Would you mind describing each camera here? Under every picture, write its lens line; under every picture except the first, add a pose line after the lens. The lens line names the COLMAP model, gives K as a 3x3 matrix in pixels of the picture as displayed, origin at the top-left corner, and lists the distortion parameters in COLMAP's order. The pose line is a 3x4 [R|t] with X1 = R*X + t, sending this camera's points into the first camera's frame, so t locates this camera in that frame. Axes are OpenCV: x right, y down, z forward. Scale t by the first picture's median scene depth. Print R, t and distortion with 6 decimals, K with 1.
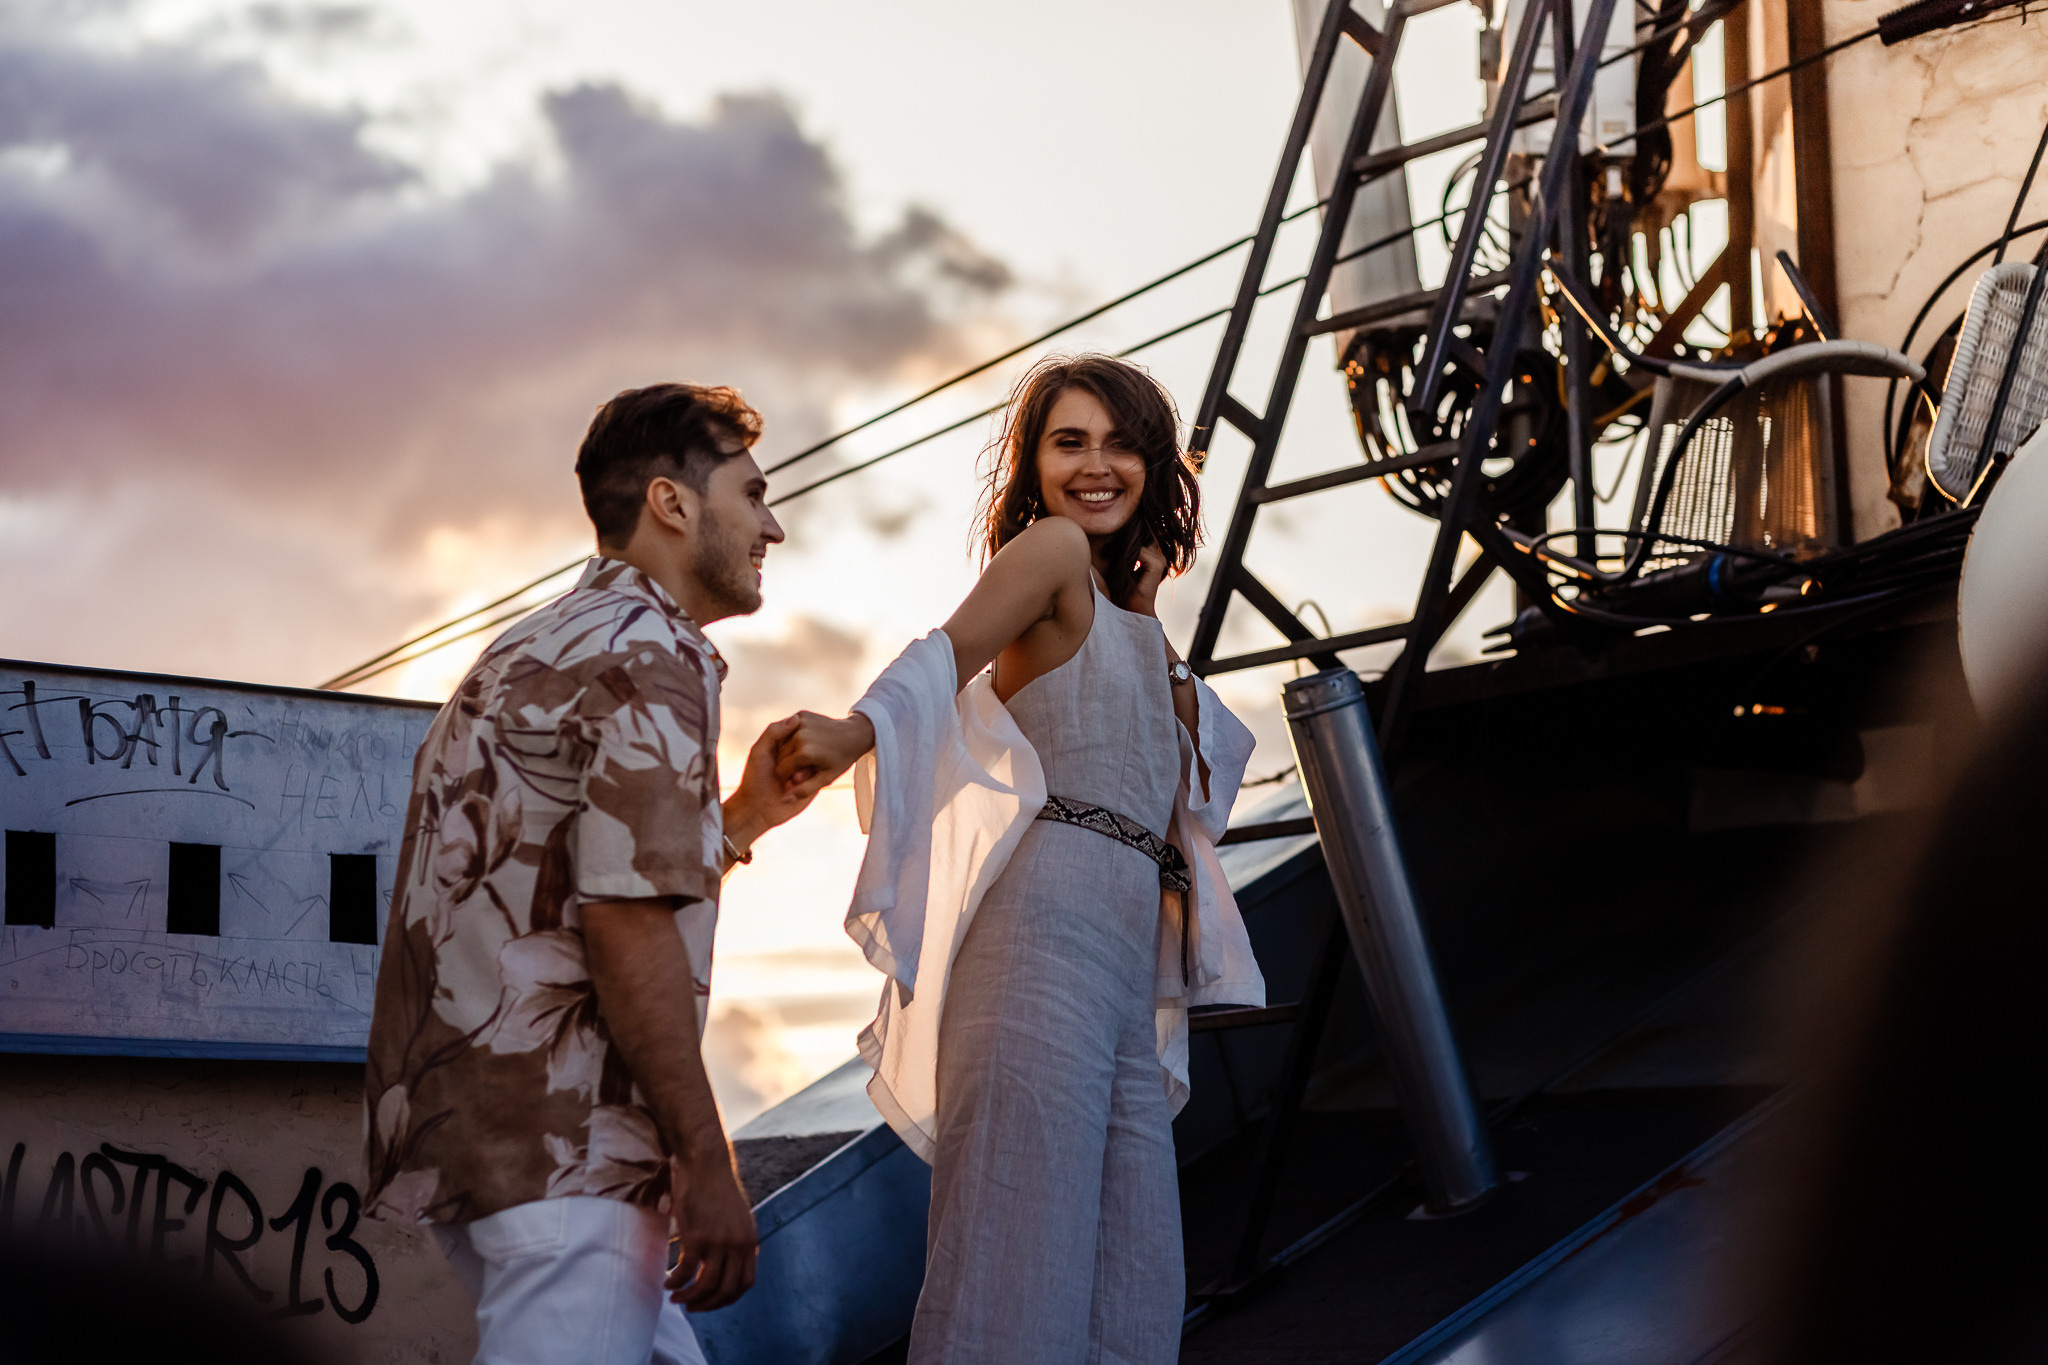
lens RADIAL K [[5110.9, 0, 1027.0], [0, 5110.9, 678.6], [0, 0, 1]] dist [0.073598, 0.000000]
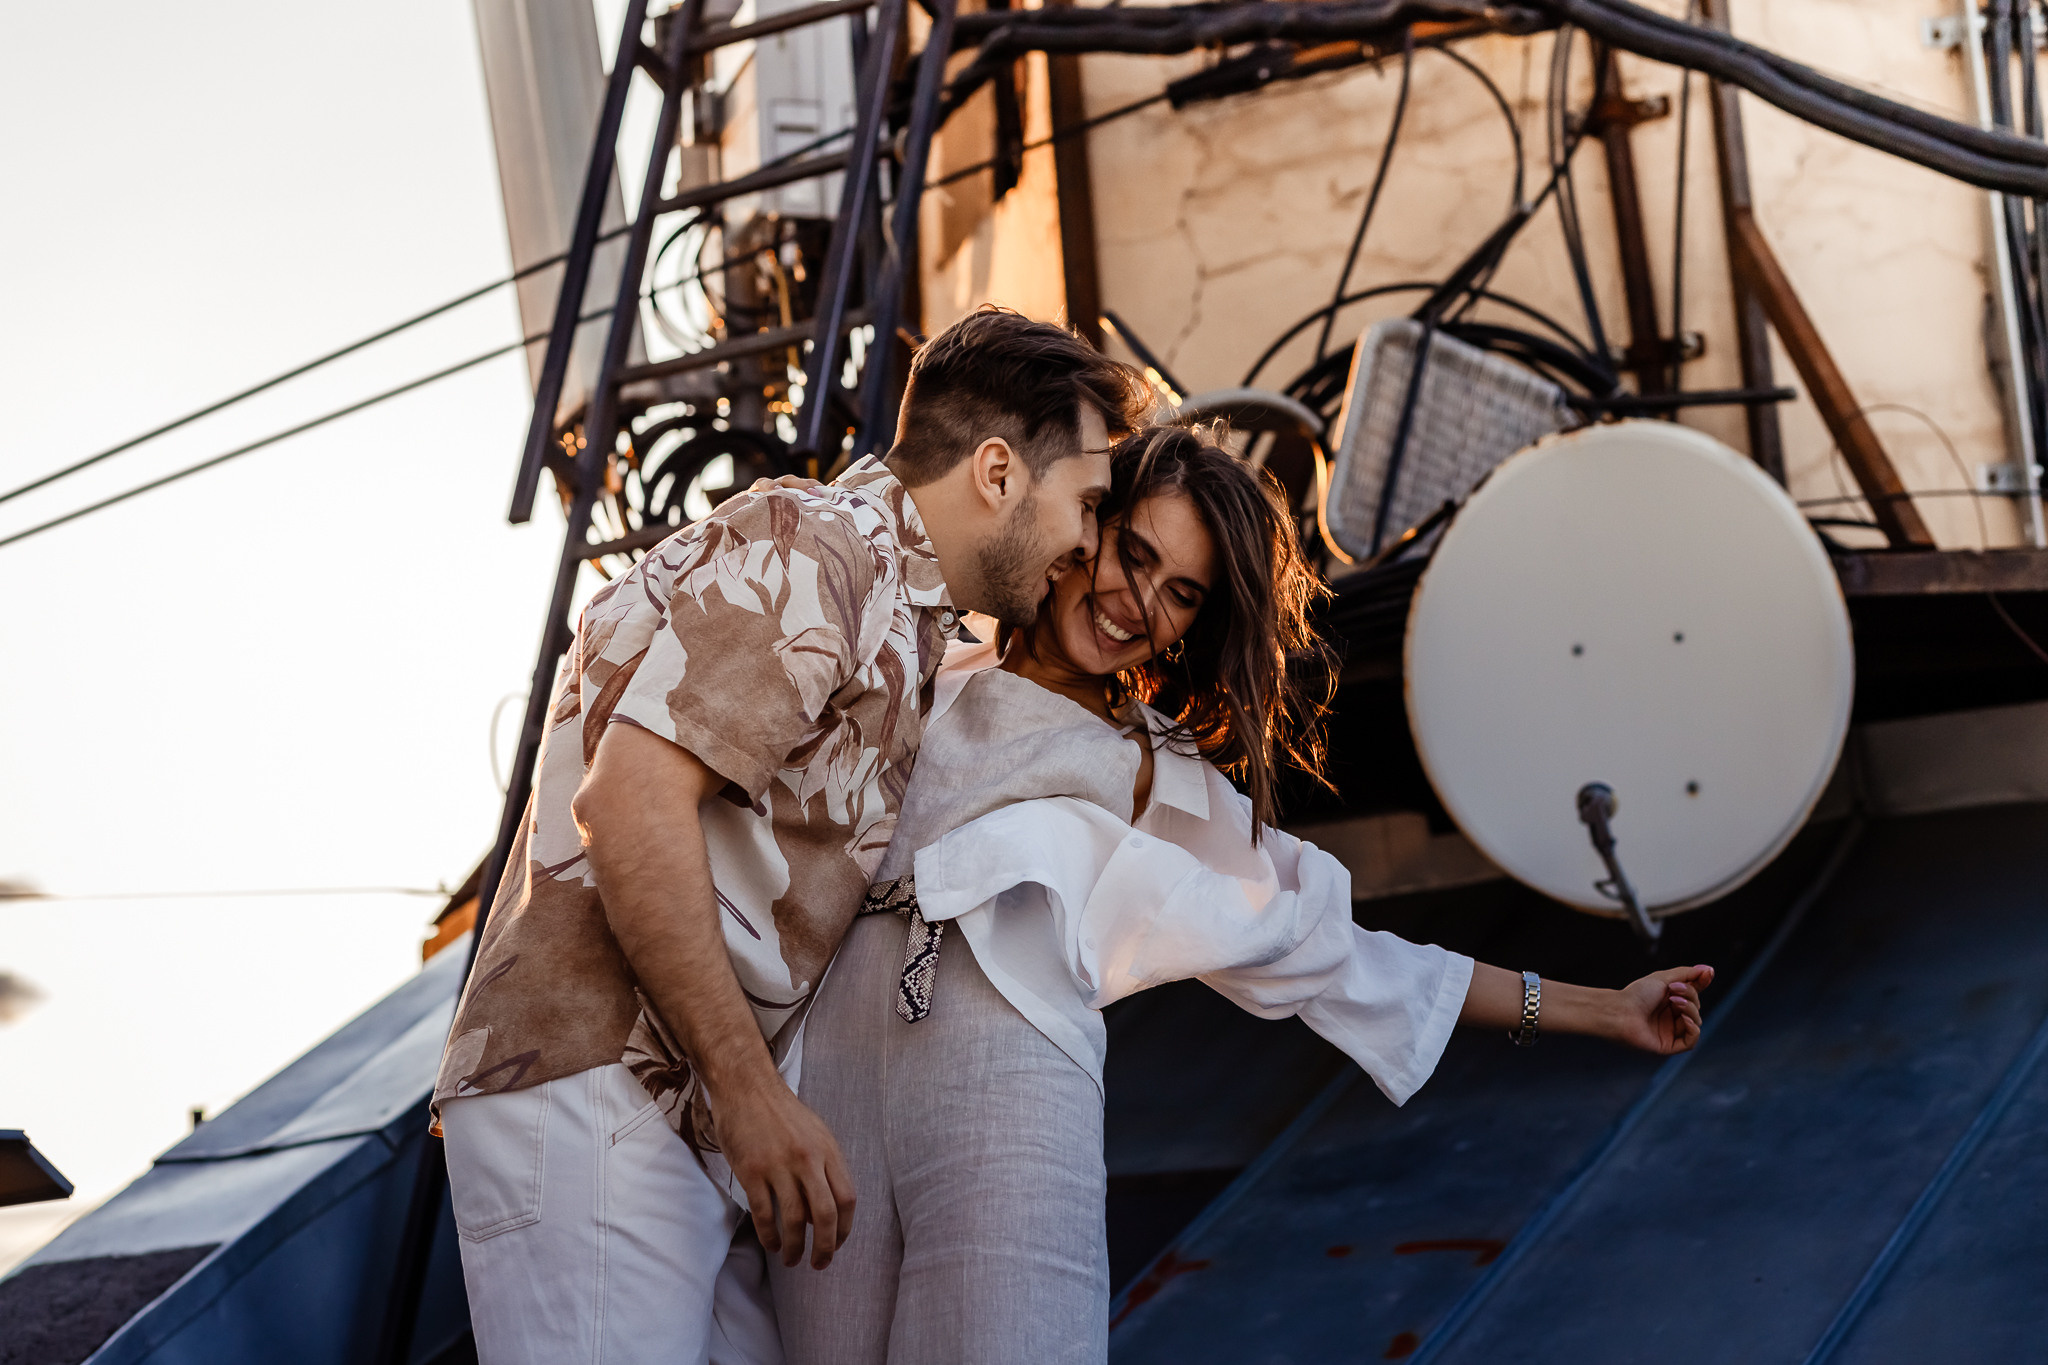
lens RADIAL K [[5110.9, 0, 1027.2], [0, 5110.9, 670.0], [0, 0, 1]] dist [0.073598, 0.000000]
pose [[0.950134, 0.016806, 0.311389, -0.180880], [0.001283, 0.998328, -0.057797, 0.042349], [-0.311840, 0.055314, 0.948523, 0.121061]]
